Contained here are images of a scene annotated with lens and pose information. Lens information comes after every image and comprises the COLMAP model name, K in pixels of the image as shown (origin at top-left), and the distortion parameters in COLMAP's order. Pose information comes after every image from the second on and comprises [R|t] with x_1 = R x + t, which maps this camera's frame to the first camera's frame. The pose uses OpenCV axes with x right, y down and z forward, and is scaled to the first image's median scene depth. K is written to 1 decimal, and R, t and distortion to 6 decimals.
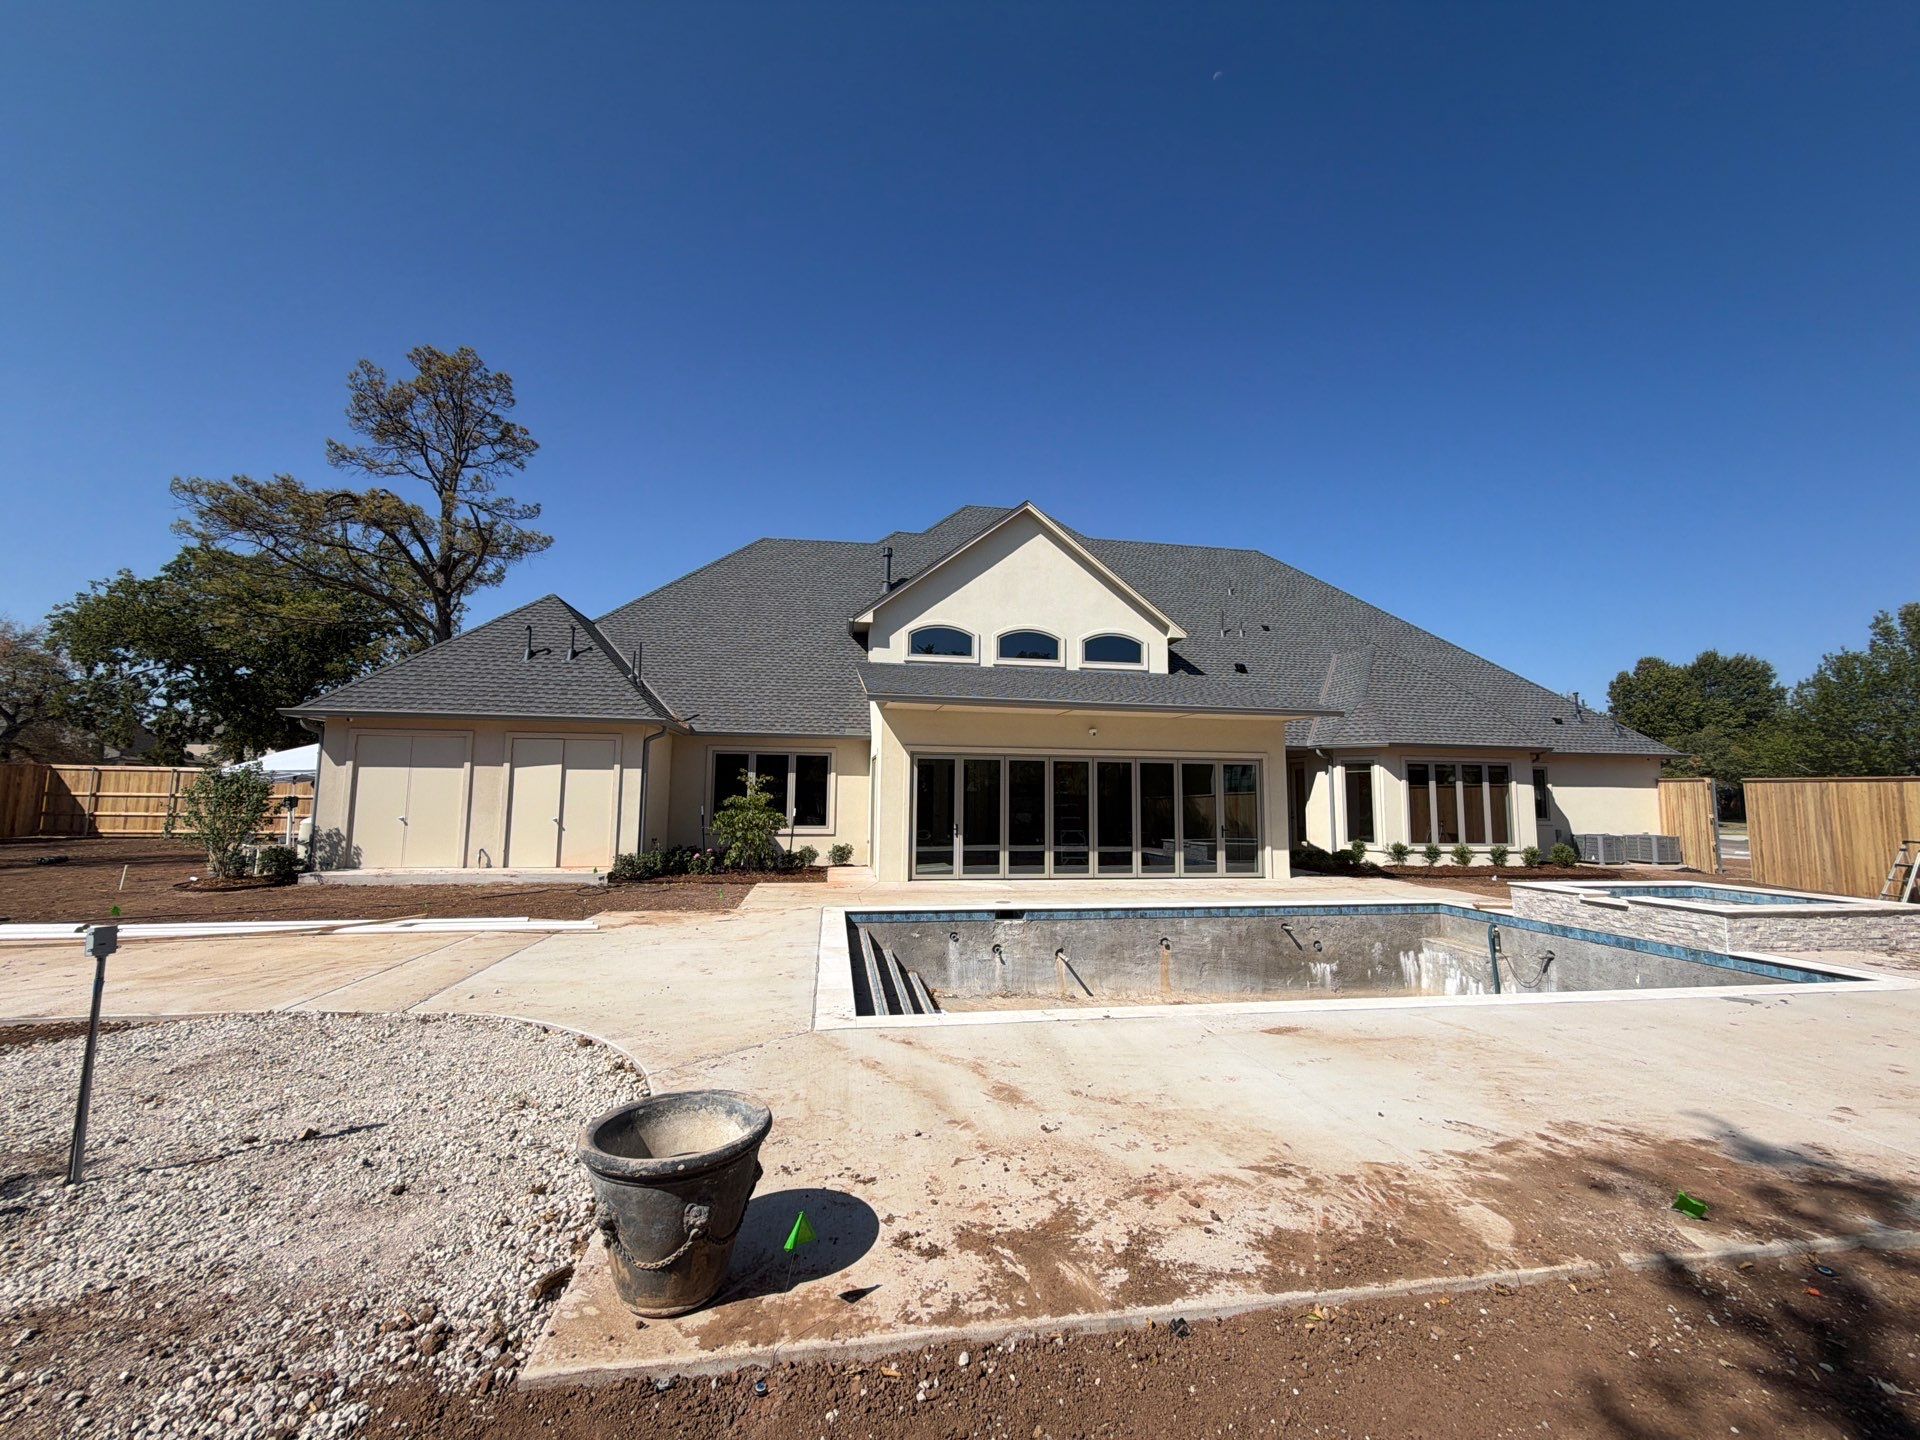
lens RADIAL K [[748.1, 0, 960.0], [0, 748.1, 720.0], [0, 0, 1]] dist [0.001835, 0.000283]
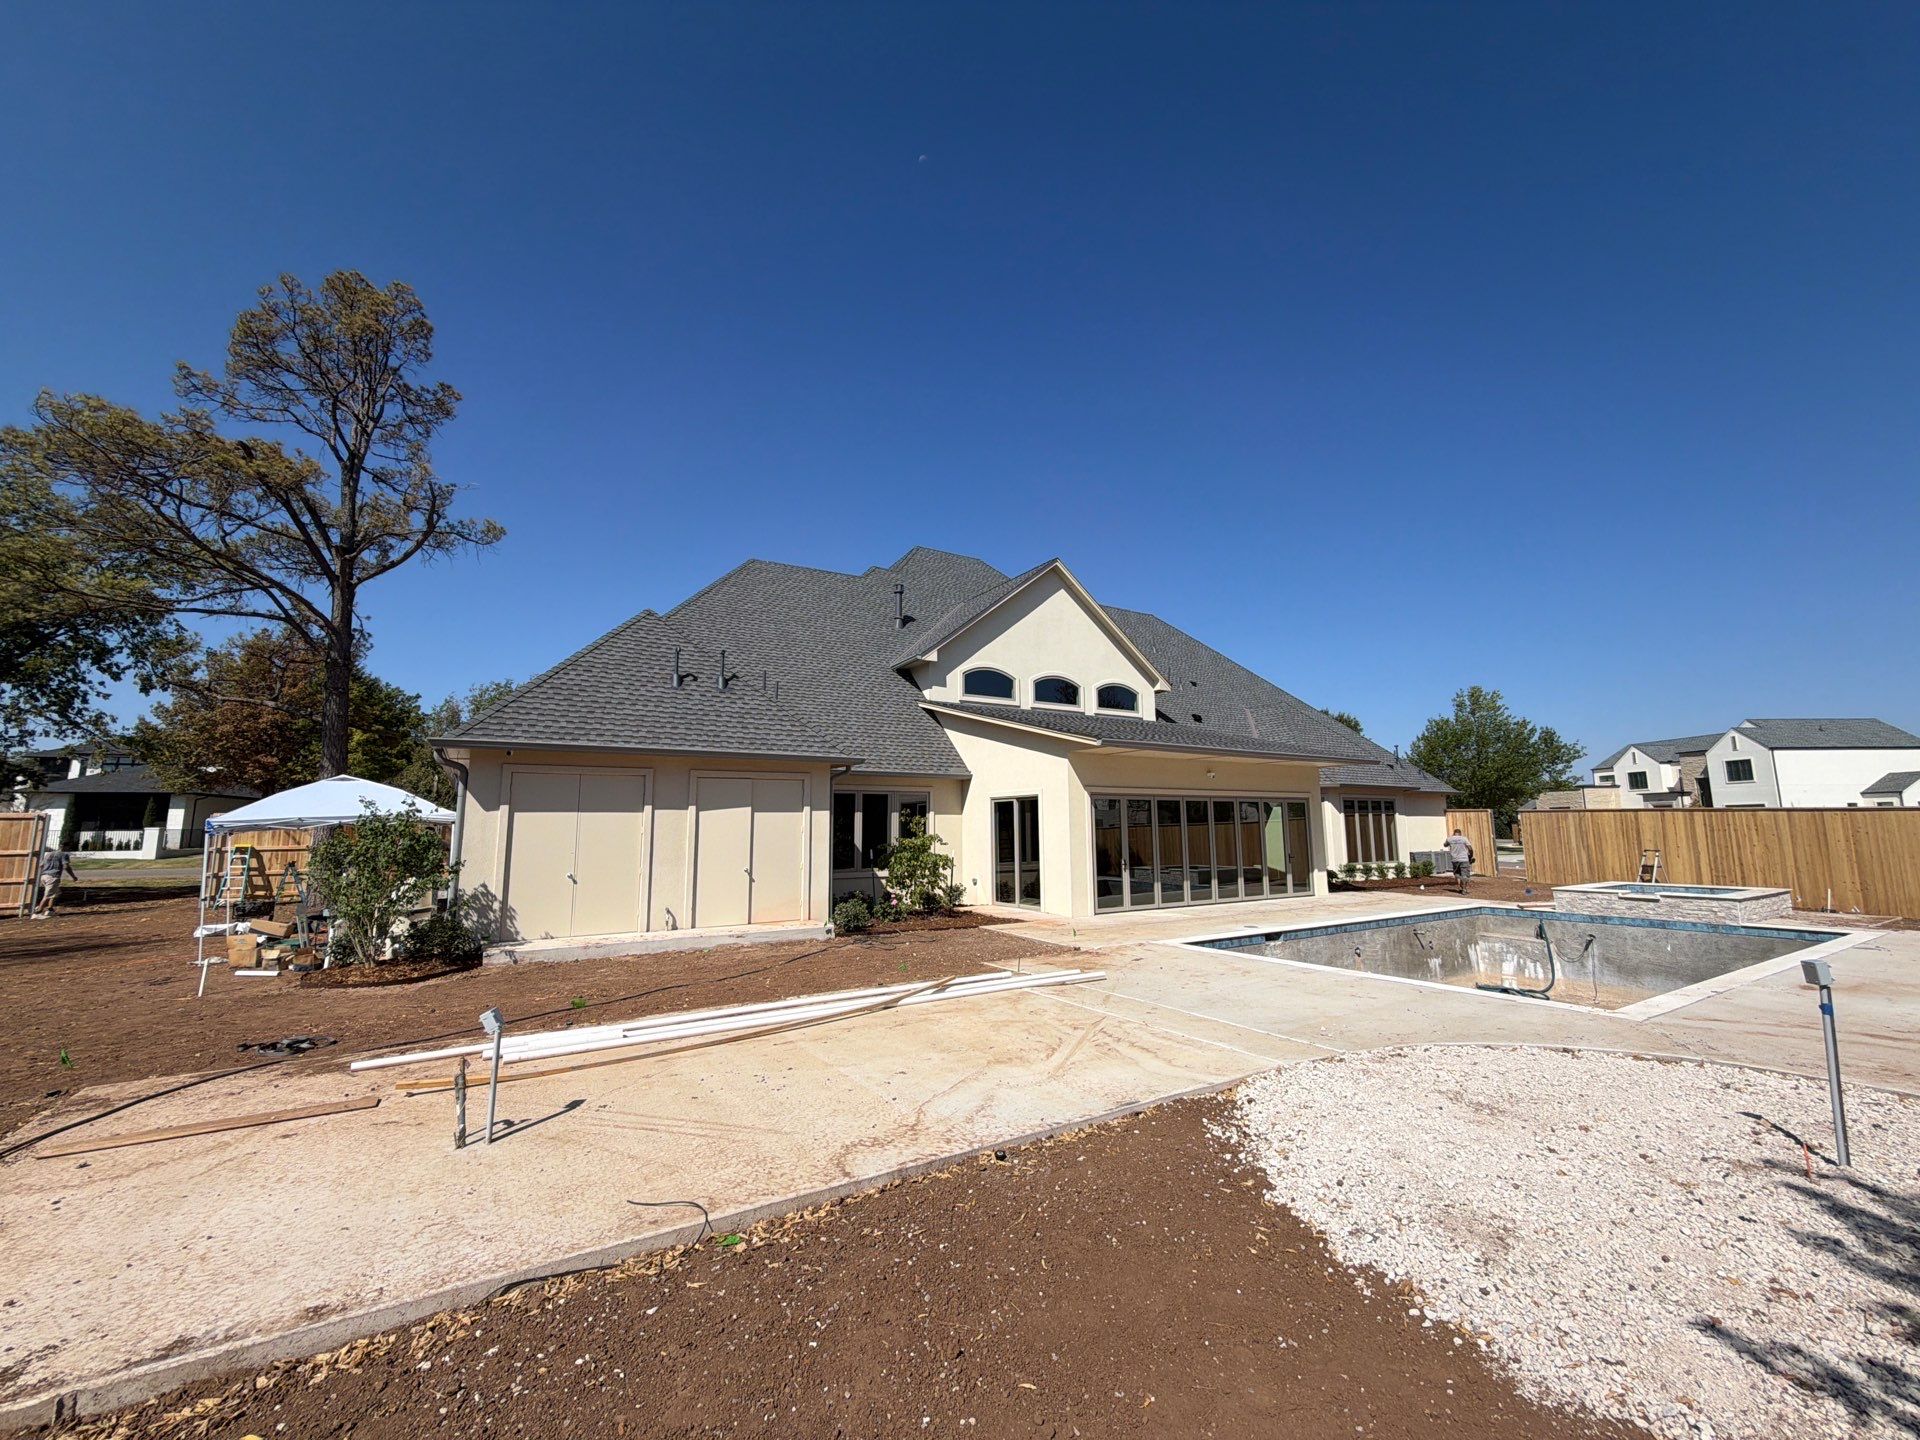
lens RADIAL K [[748.1, 0, 960.0], [0, 748.1, 720.0], [0, 0, 1]] dist [0.001835, 0.000283]
pose [[0.927313, 0.035870, 0.372564, -0.499508], [-0.020425, 0.998764, -0.045322, -0.006754], [-0.373729, 0.034418, 0.926899, 0.061453]]
